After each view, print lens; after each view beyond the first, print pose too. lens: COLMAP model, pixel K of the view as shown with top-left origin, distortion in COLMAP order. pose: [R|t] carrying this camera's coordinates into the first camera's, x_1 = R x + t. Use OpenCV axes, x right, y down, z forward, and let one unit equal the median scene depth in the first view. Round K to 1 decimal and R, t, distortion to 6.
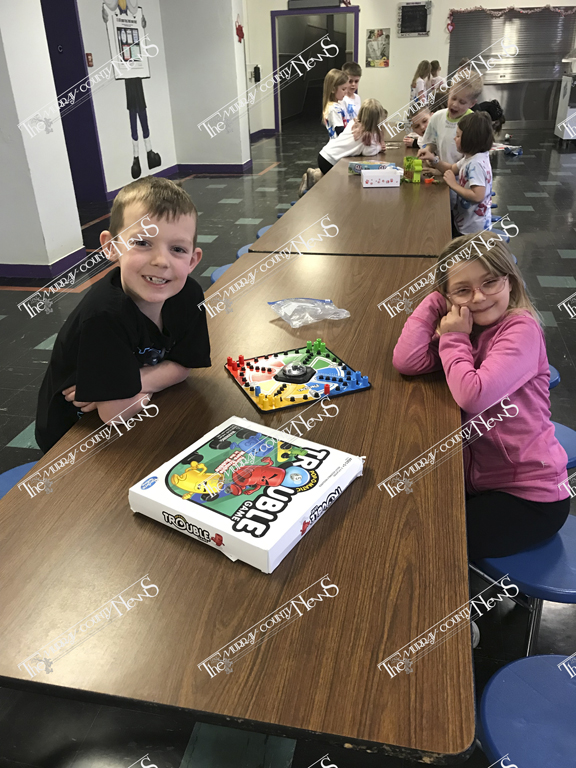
lens RADIAL K [[628.6, 0, 290.0], [0, 628.6, 386.4], [0, 0, 1]] dist [-0.006447, -0.001252]
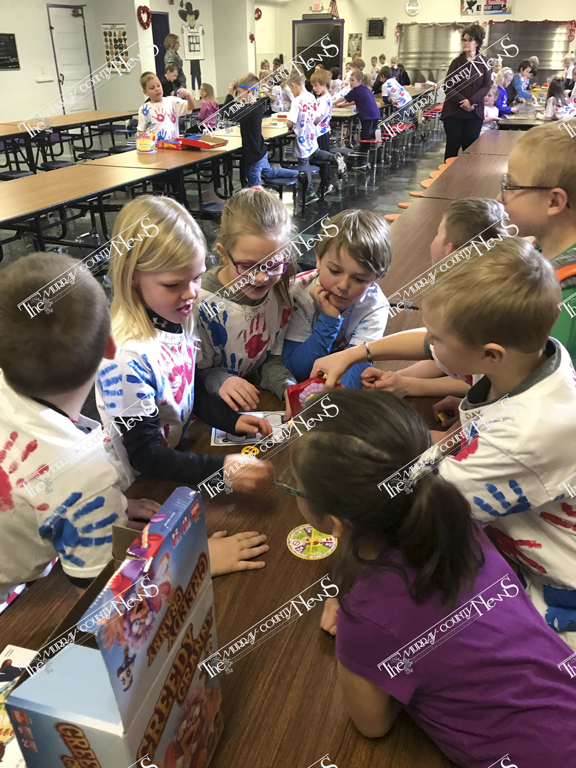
lens RADIAL K [[628.6, 0, 286.2], [0, 628.6, 382.1], [0, 0, 1]] dist [-0.006447, -0.001252]
pose [[0.991289, 0.078508, -0.105752, 0.250750], [-0.077518, 0.996900, 0.013442, 0.370140], [0.106479, -0.005127, 0.994302, -0.737588]]
